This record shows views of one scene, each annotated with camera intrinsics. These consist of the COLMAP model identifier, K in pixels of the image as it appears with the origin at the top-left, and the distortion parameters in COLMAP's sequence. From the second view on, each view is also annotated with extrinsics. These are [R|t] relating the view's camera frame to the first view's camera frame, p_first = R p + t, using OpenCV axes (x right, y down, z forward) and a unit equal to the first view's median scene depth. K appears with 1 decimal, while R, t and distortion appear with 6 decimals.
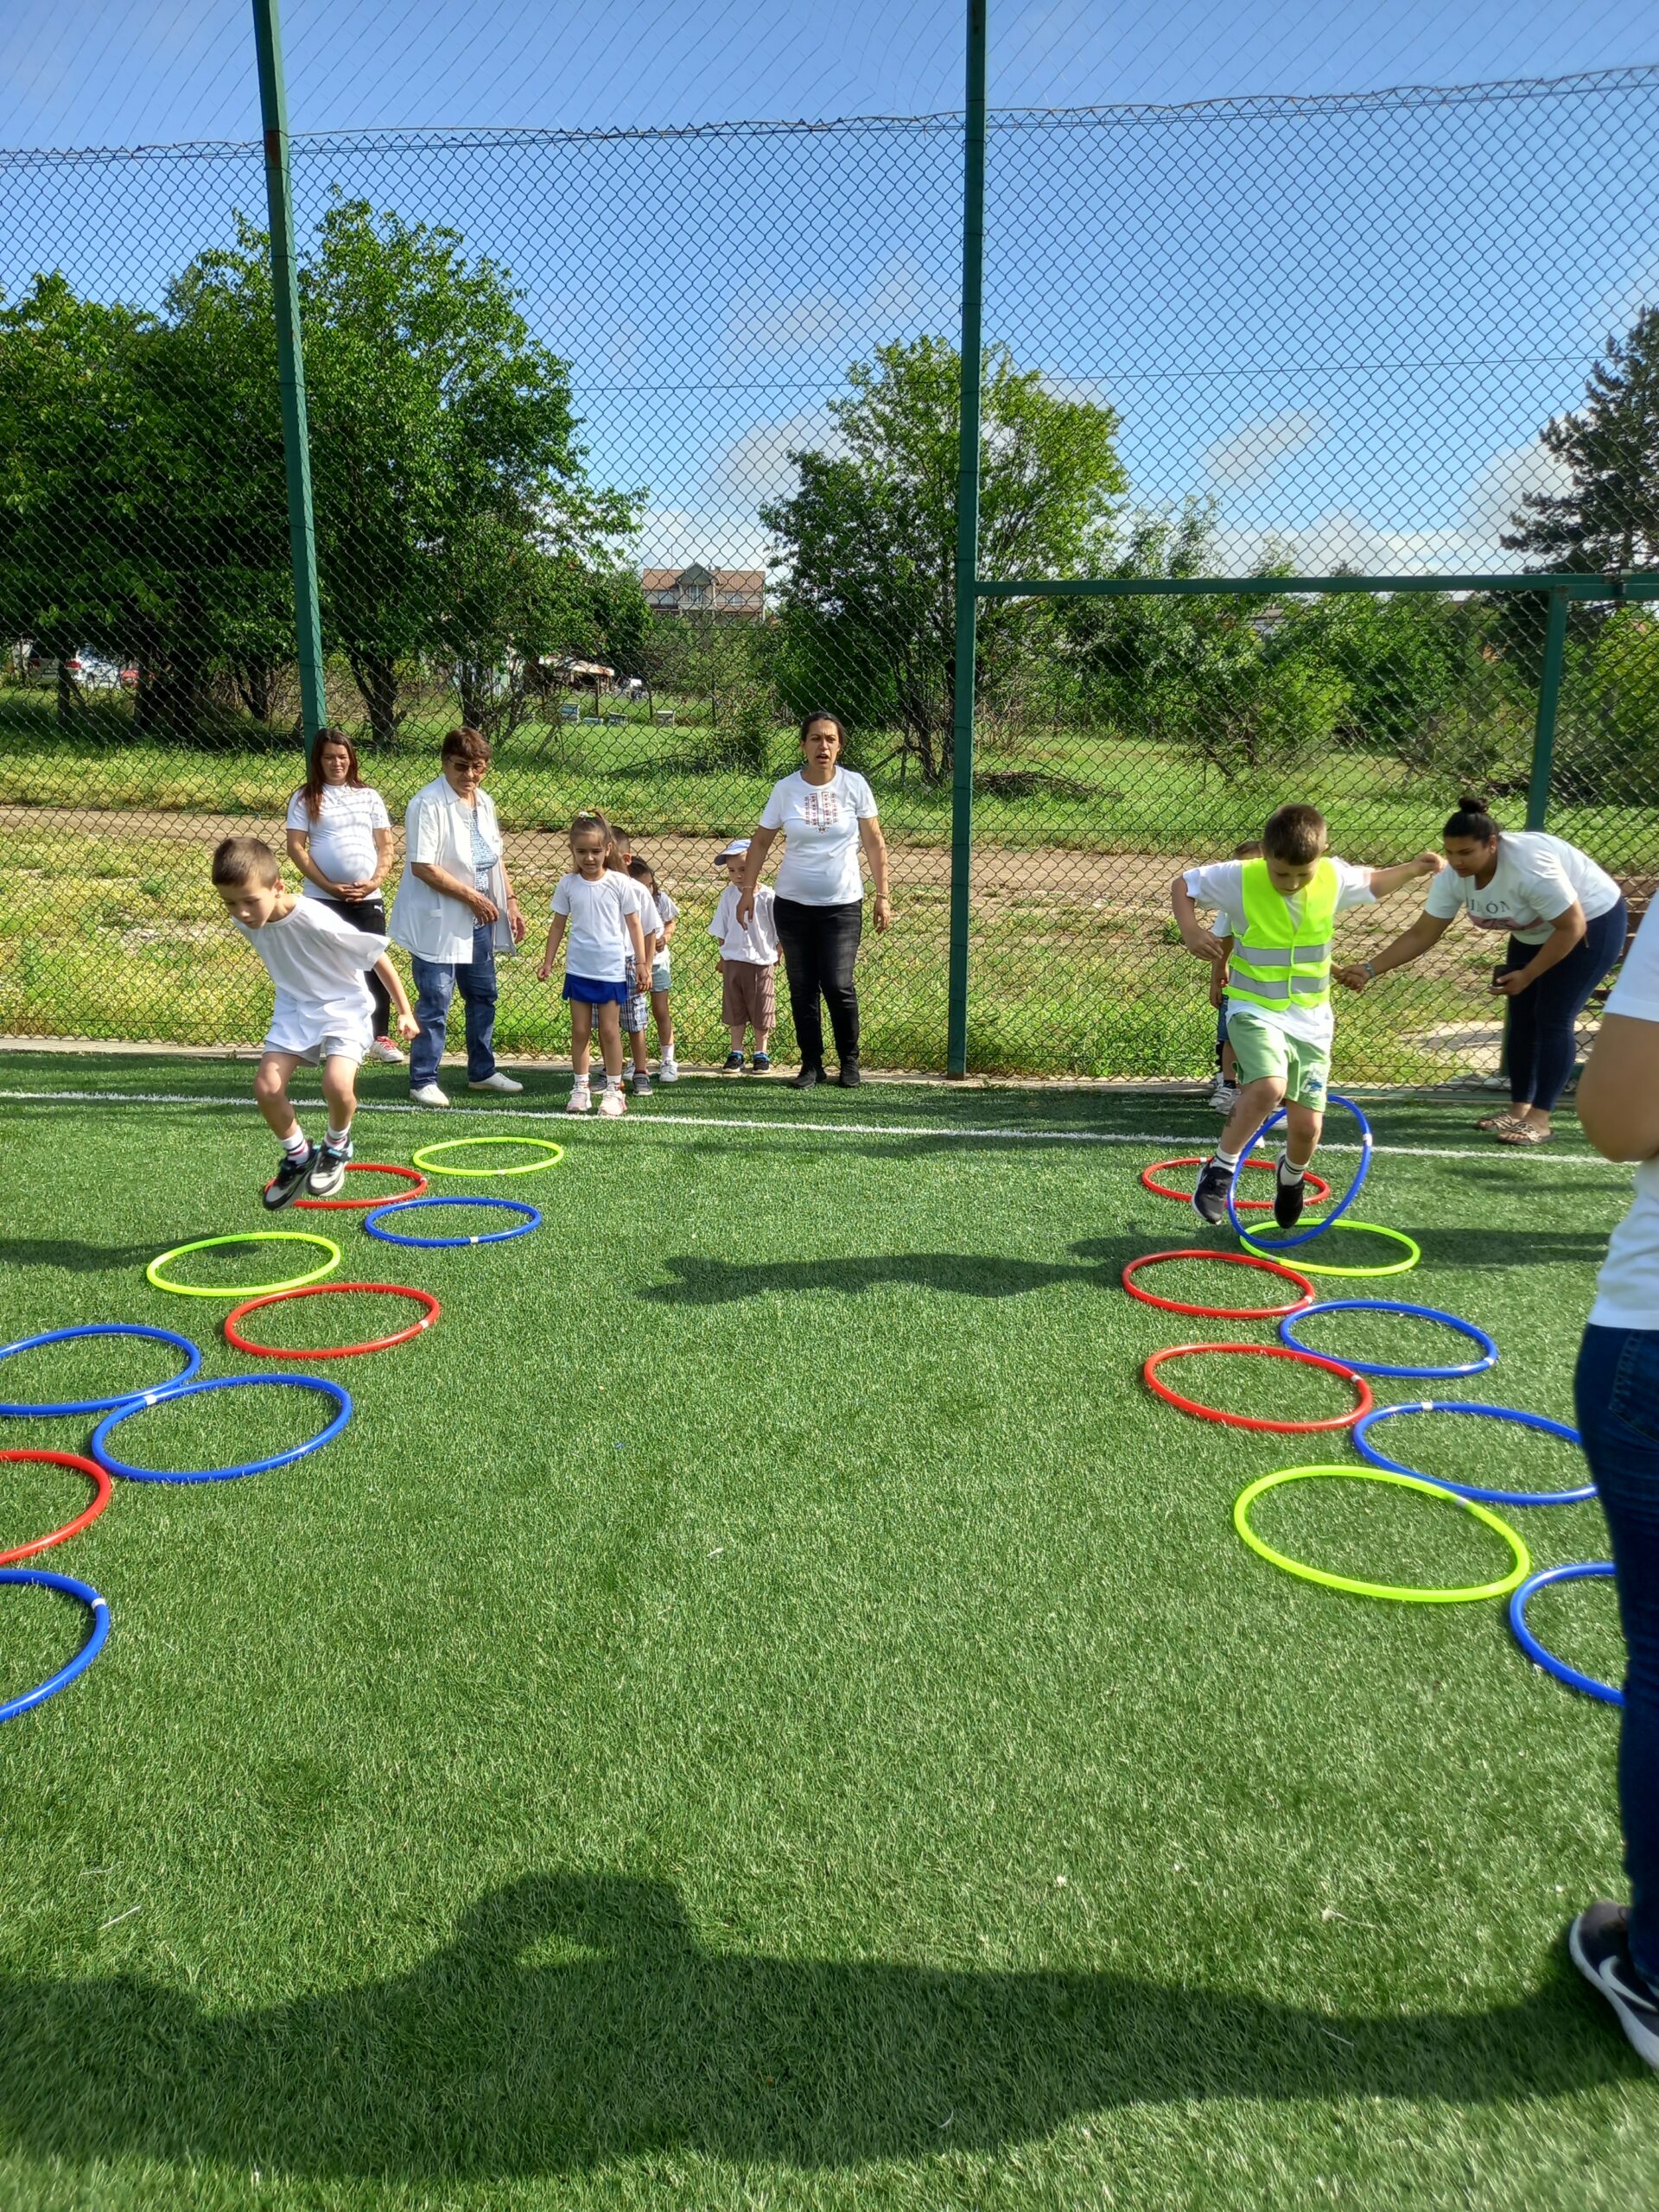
lens RADIAL K [[1607.4, 0, 851.4], [0, 1607.4, 1147.8], [0, 0, 1]] dist [0.012755, -0.008547]
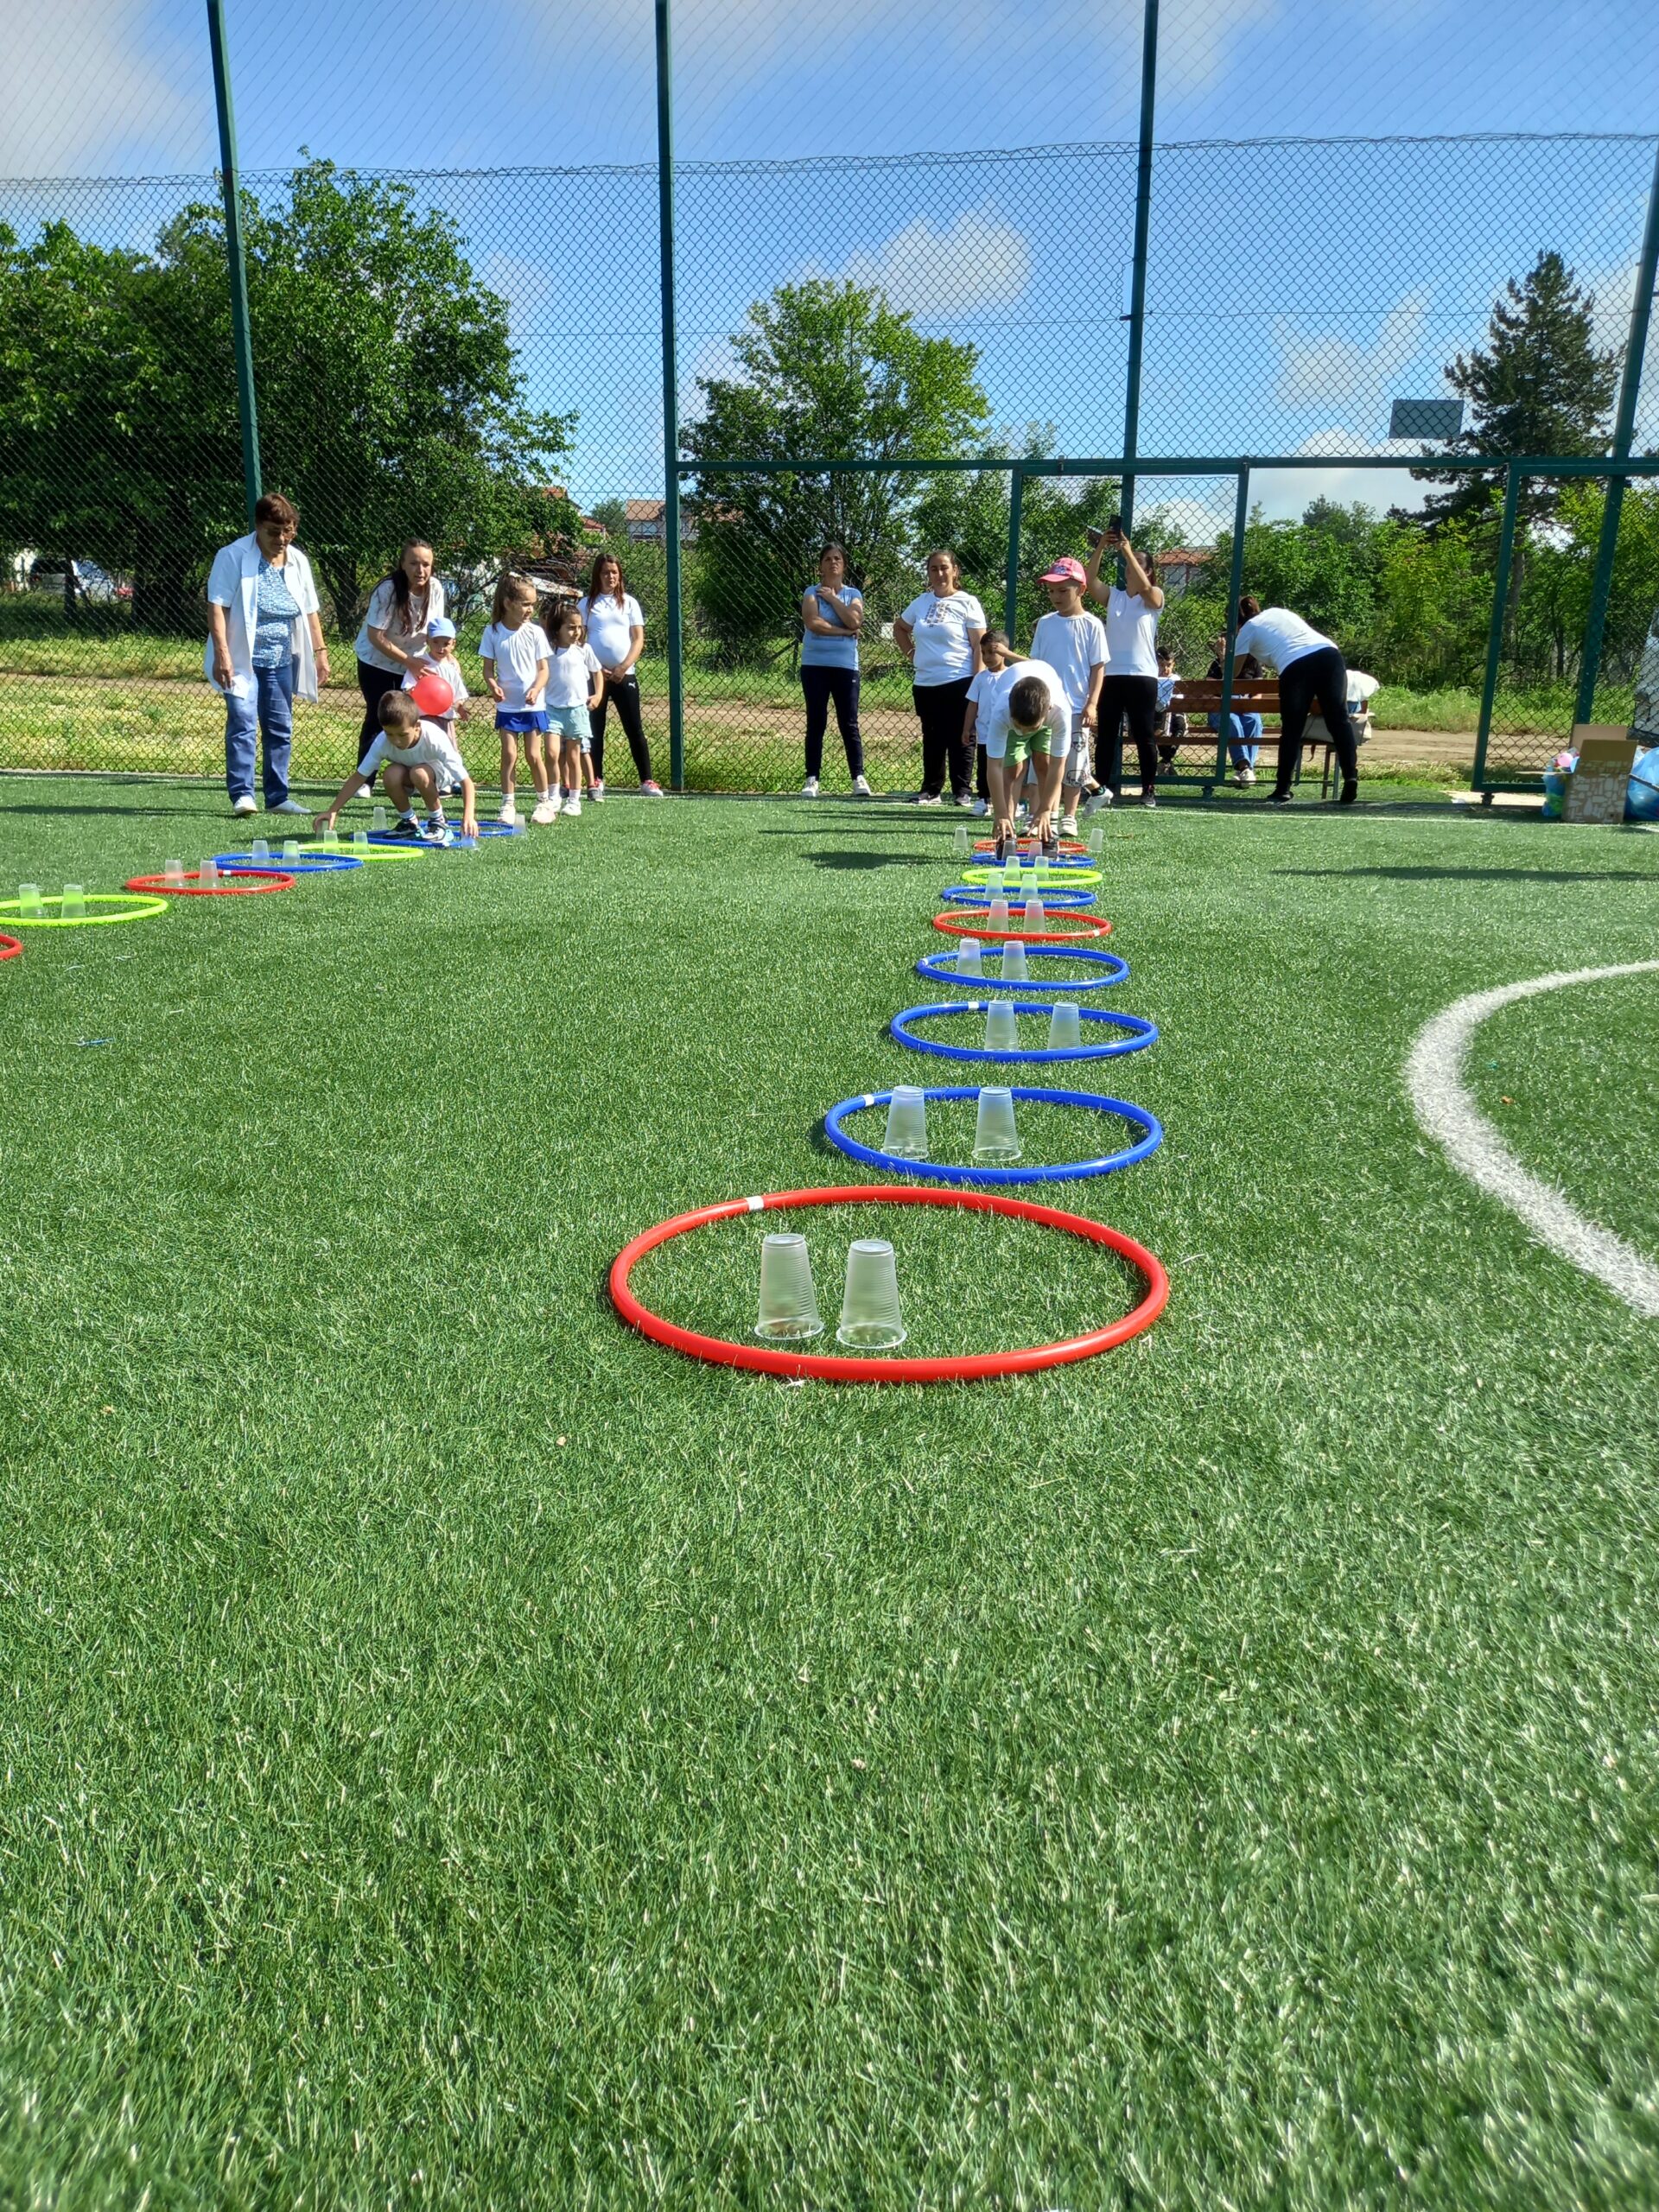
lens RADIAL K [[1593.1, 0, 837.7], [0, 1593.1, 1118.4], [0, 0, 1]] dist [0.004738, 0.000063]
pose [[0.999983, 0.005880, 0.000172, 0.066671], [-0.005883, 0.999693, 0.024057, 0.070112], [-0.000030, -0.024058, 0.999711, -0.159807]]
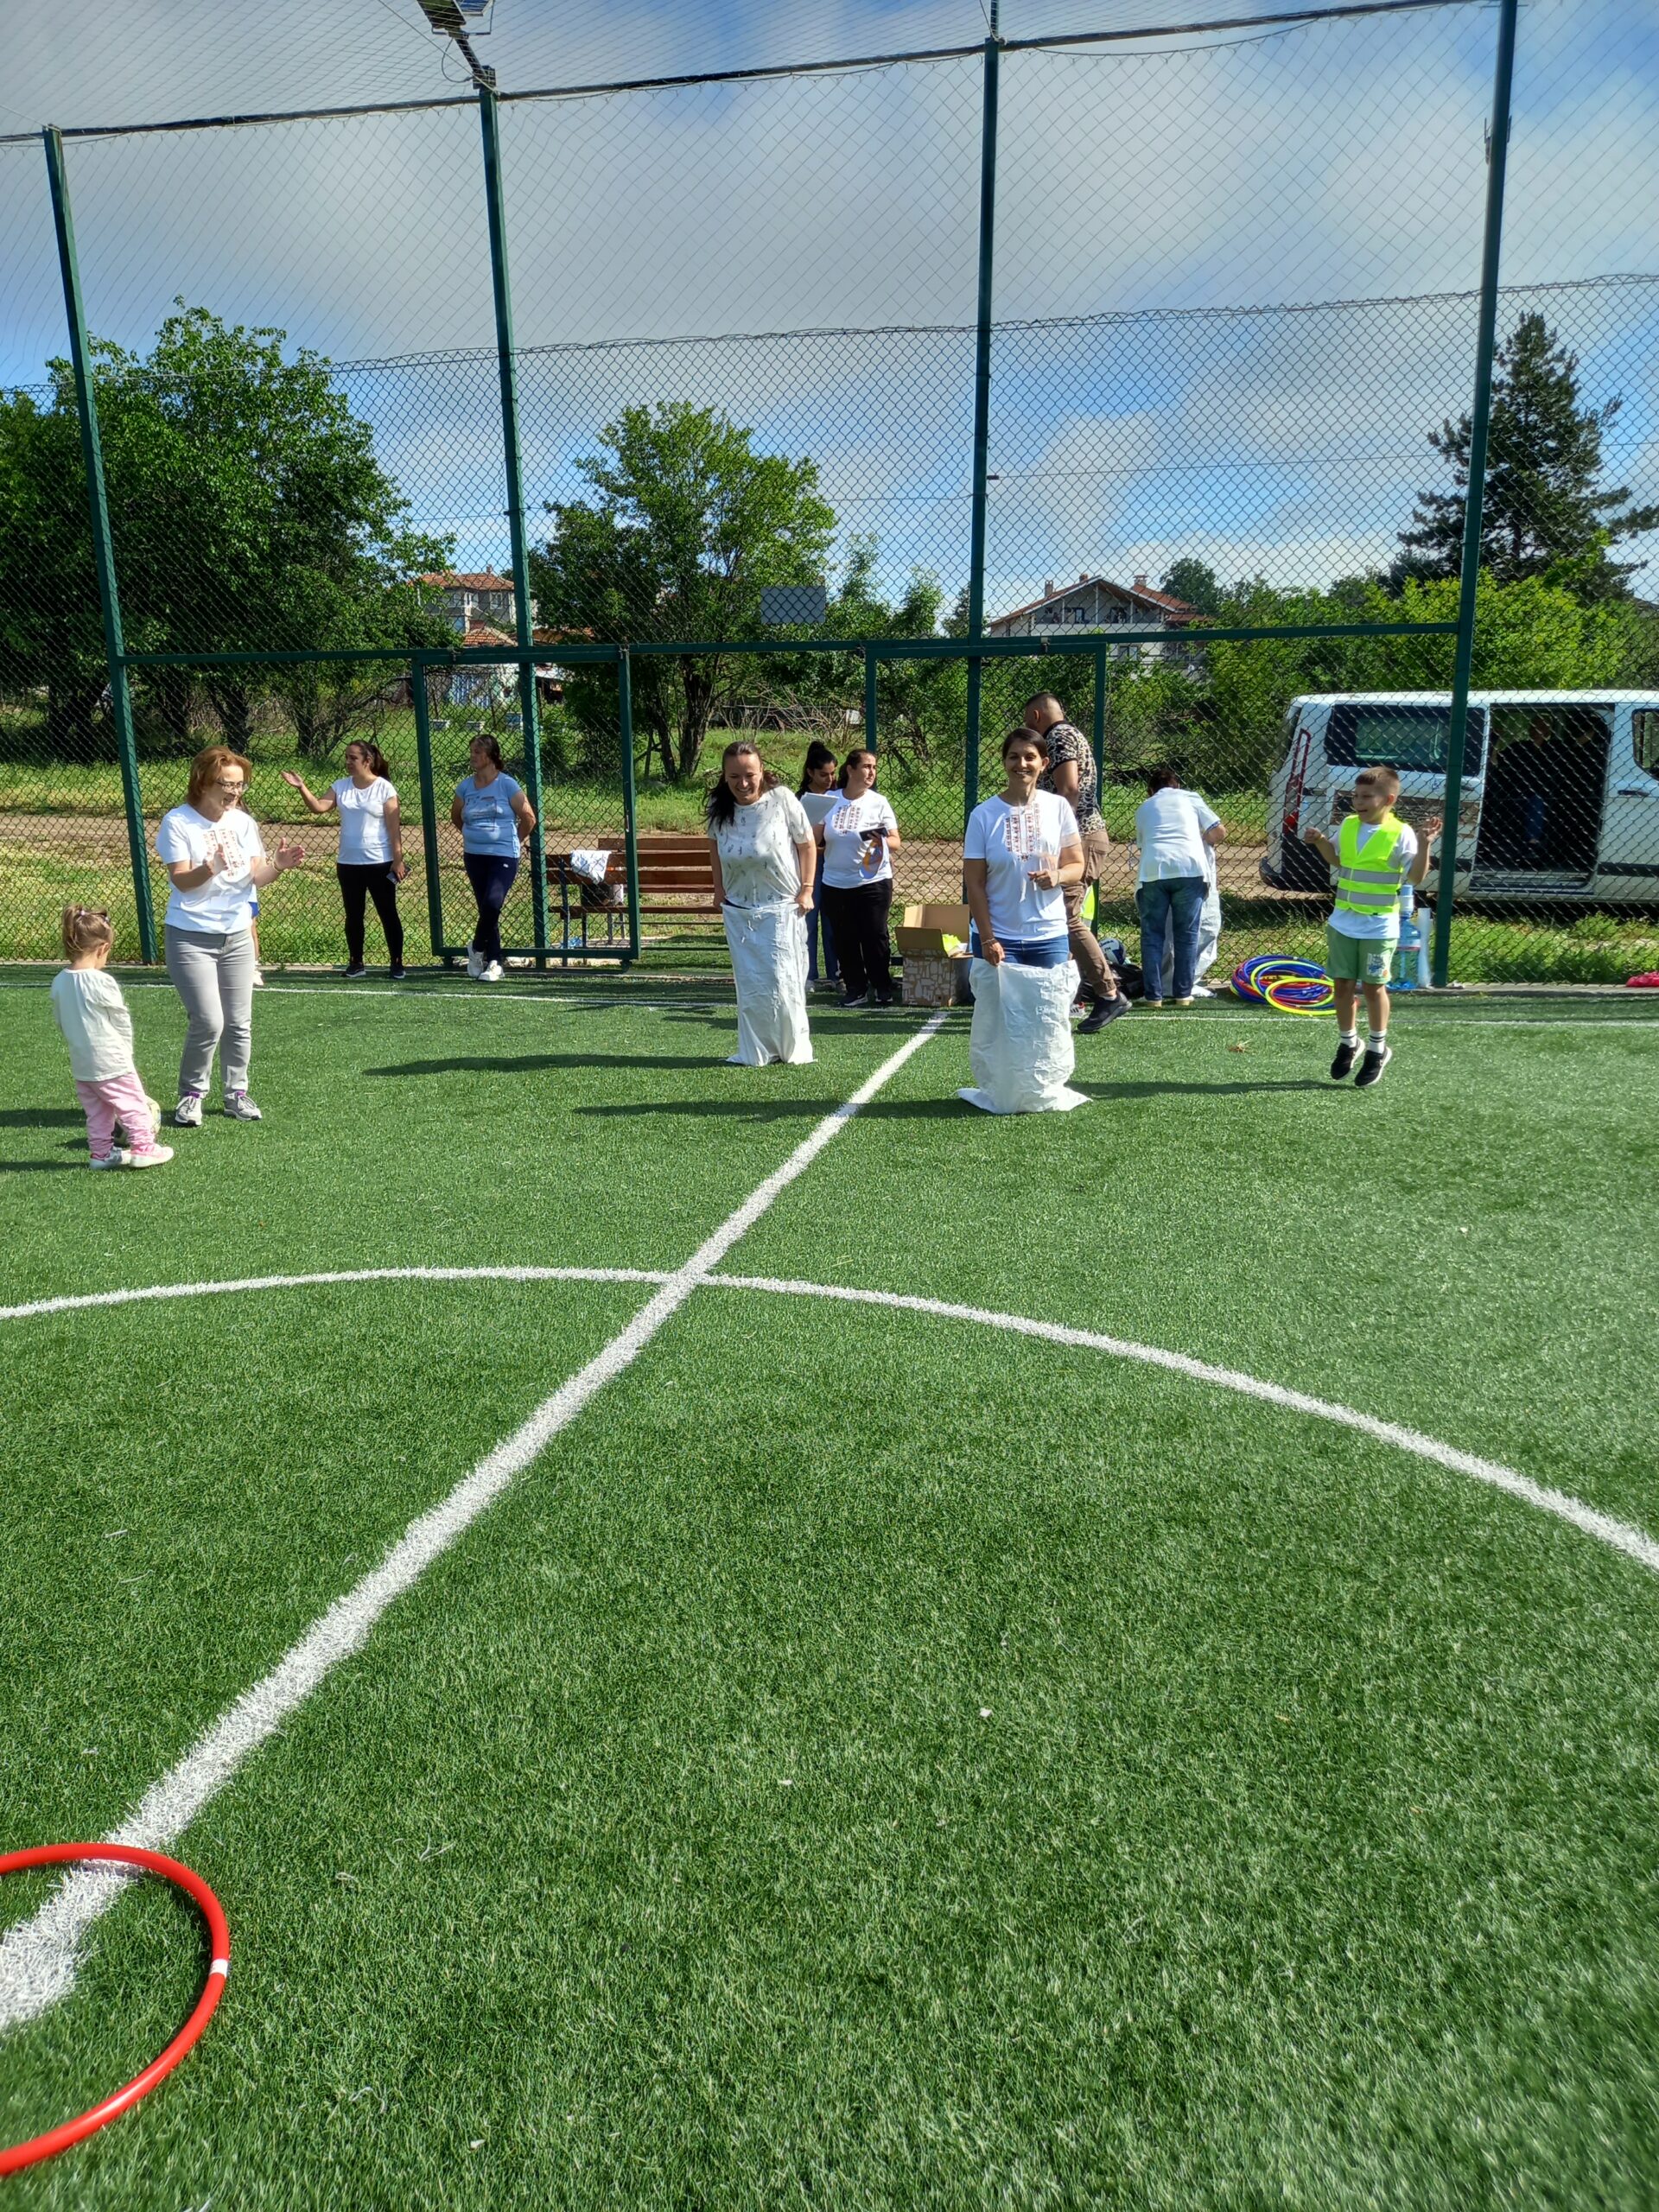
lens RADIAL K [[1585.7, 0, 829.5], [0, 1585.7, 1106.0], [0, 0, 1]] dist [0.054735, -0.065002]
pose [[0.997262, -0.006549, -0.073653, 0.254615], [0.005072, 0.999783, -0.020227, 0.038574], [0.073769, 0.019798, 0.997079, -0.154915]]
